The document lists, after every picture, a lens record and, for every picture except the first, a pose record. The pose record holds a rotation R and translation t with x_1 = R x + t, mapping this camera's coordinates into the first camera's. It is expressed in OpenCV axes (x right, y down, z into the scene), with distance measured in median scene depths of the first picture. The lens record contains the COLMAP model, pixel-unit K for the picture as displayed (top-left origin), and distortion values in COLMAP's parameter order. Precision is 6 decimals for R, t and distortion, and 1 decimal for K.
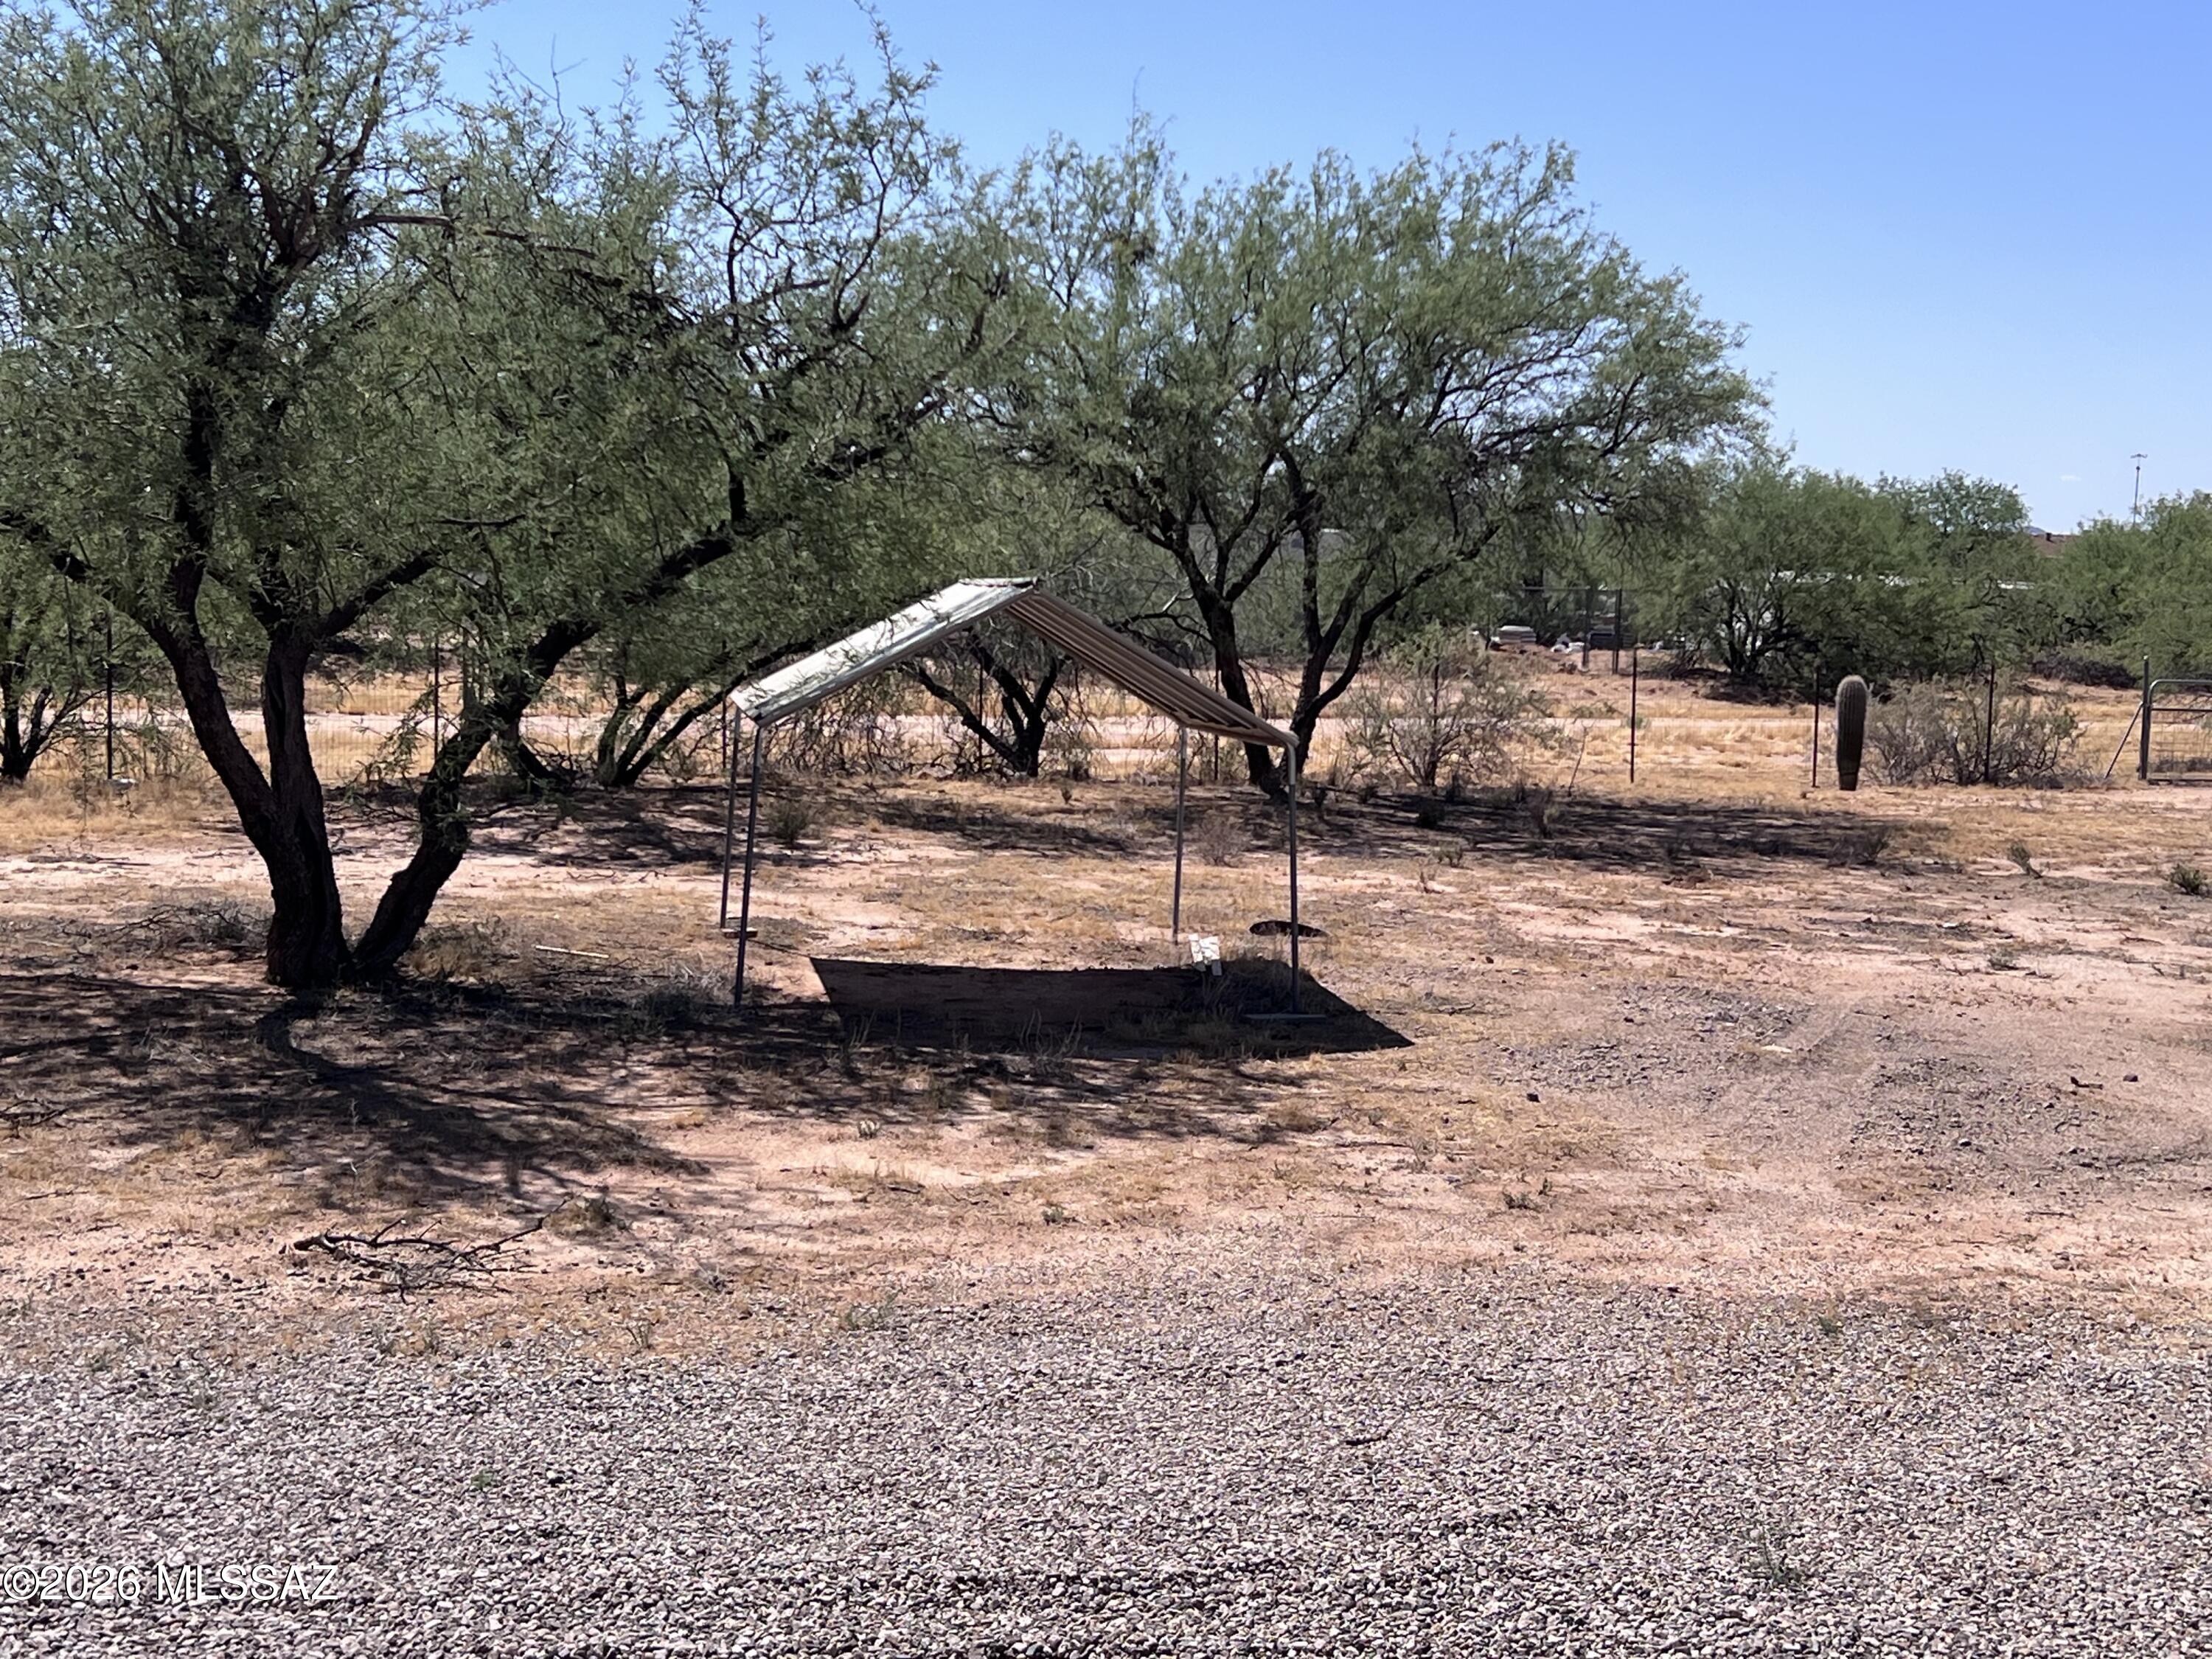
lens RADIAL K [[3353.7, 0, 1106.0], [0, 3353.7, 829.5], [0, 0, 1]] dist [-0.003327, -0.040455]
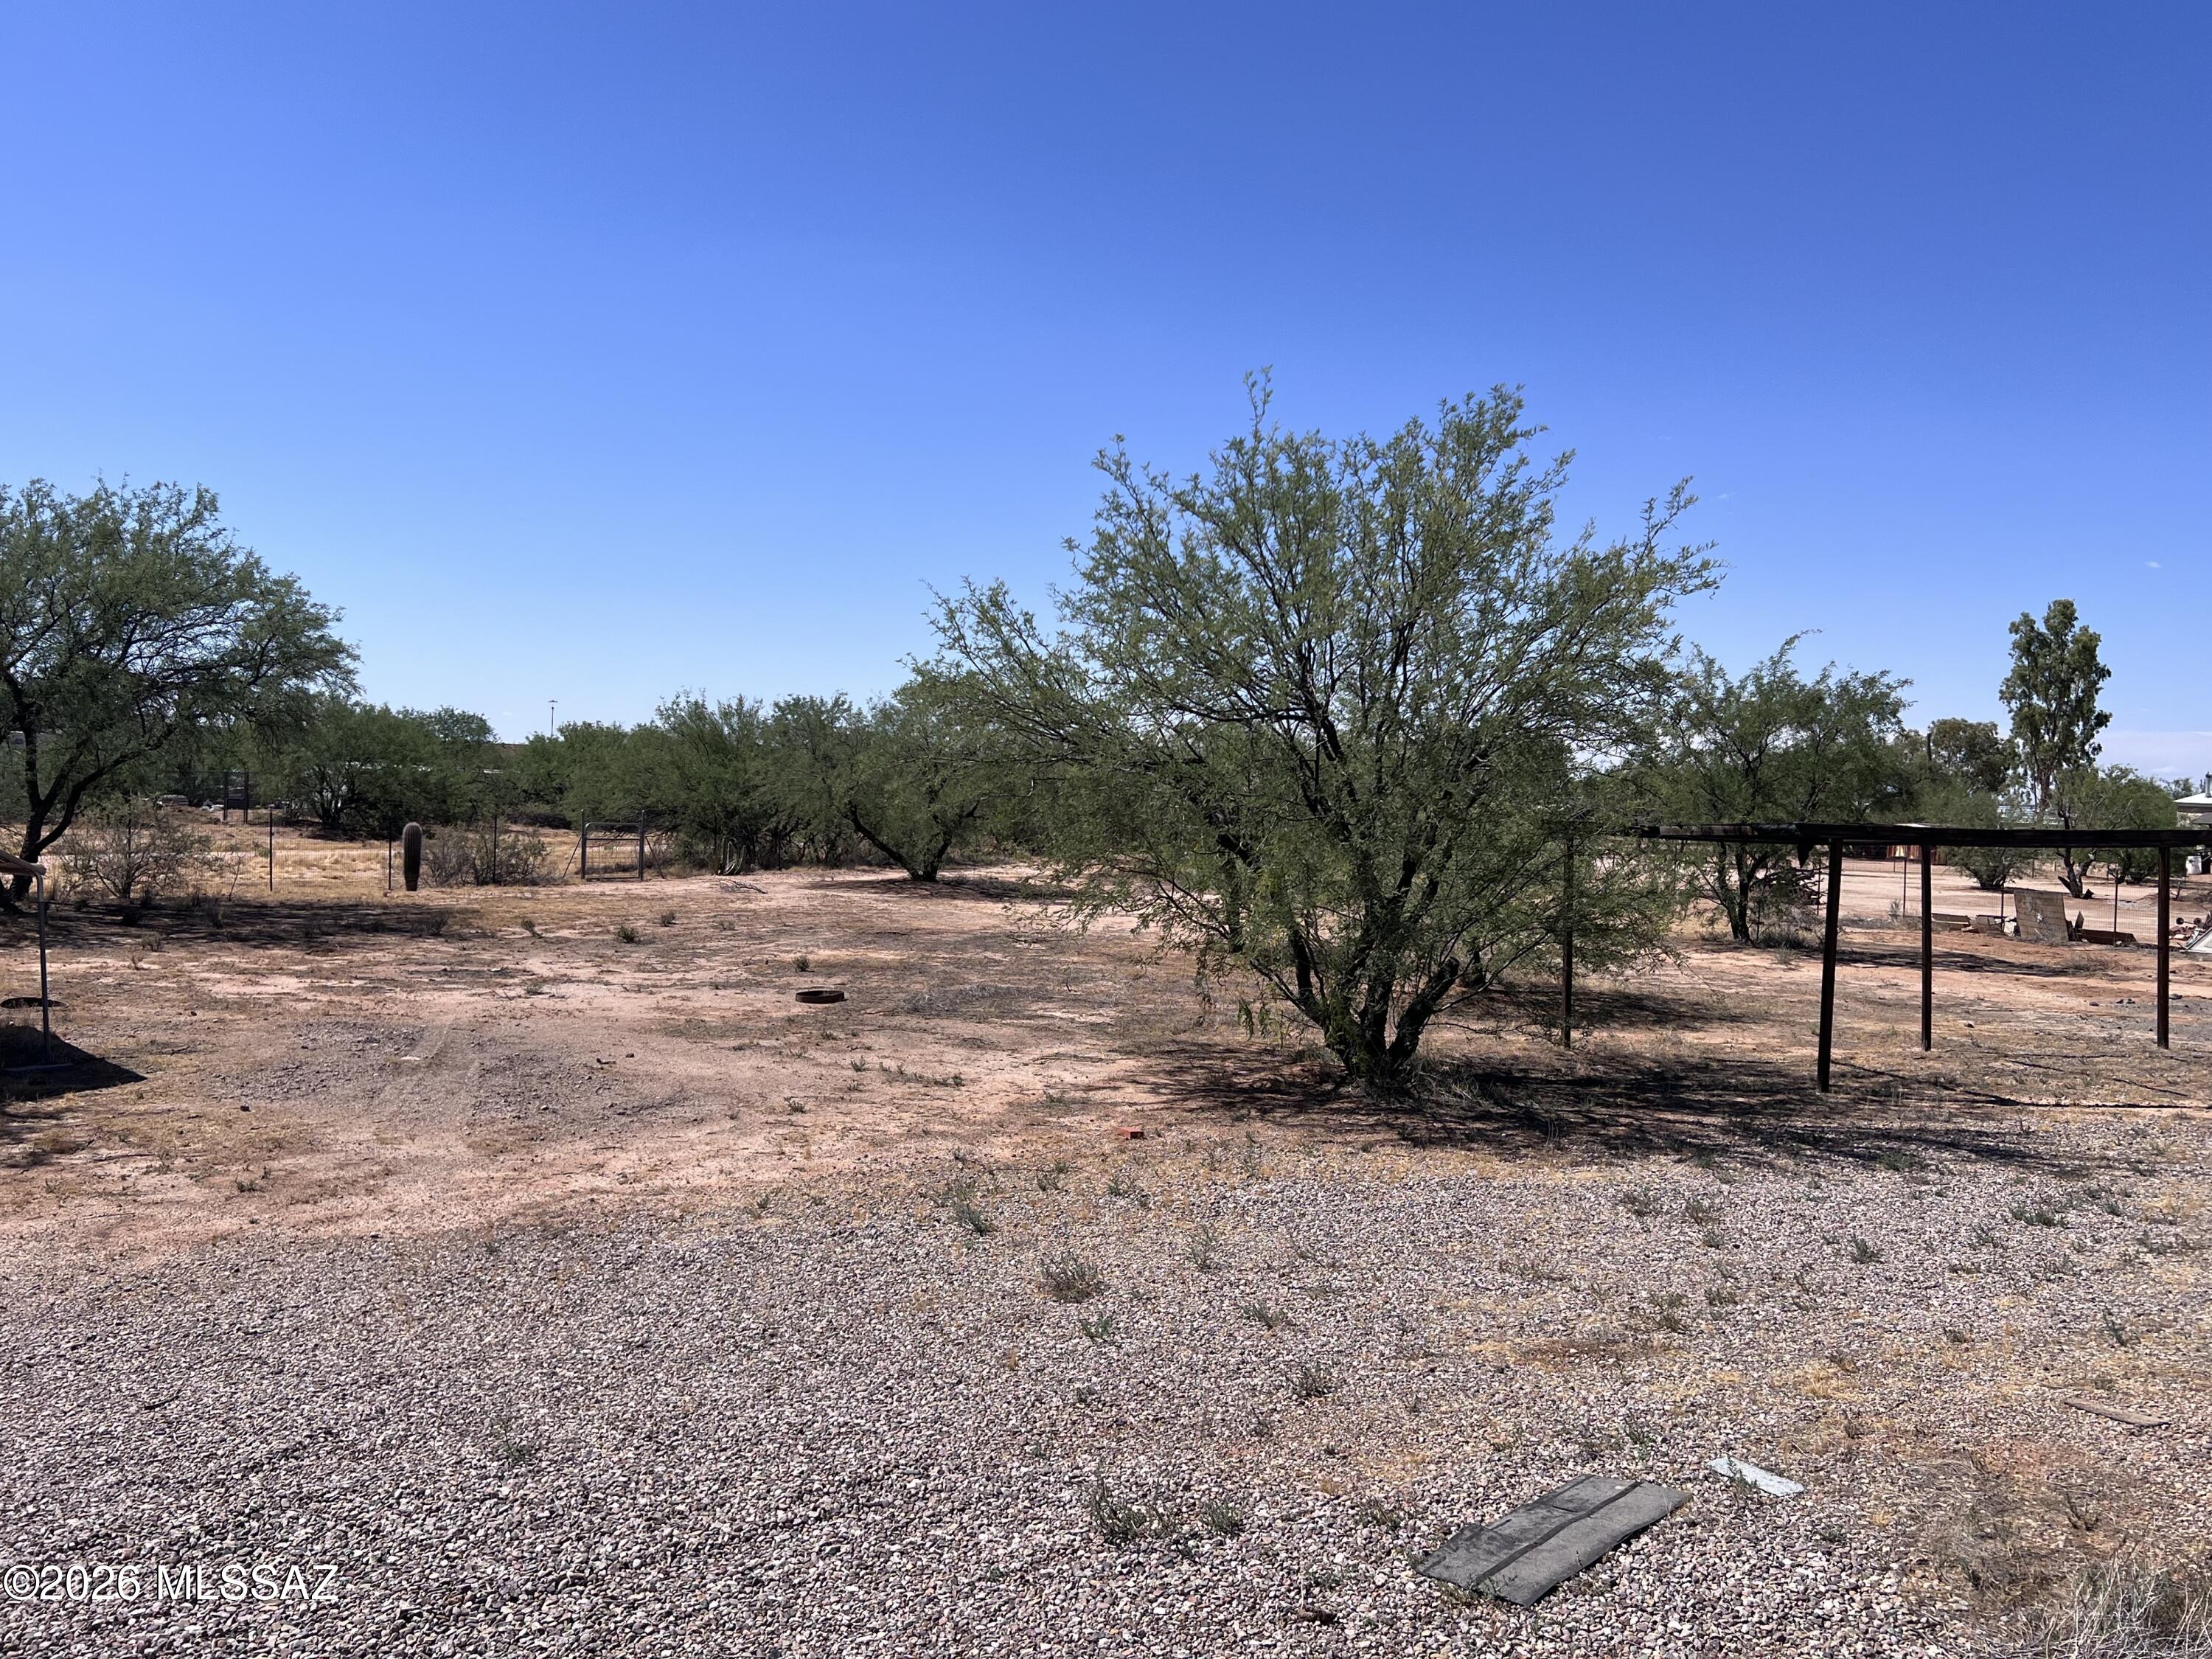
lens RADIAL K [[1748.5, 0, 1106.0], [0, 1748.5, 829.5], [0, 0, 1]] dist [0.056020, -0.055180]
pose [[0.812684, -0.014405, 0.582527, -0.012568], [0.038923, 0.998804, -0.029602, -0.003860], [-0.581404, 0.046731, 0.812272, 0.116109]]
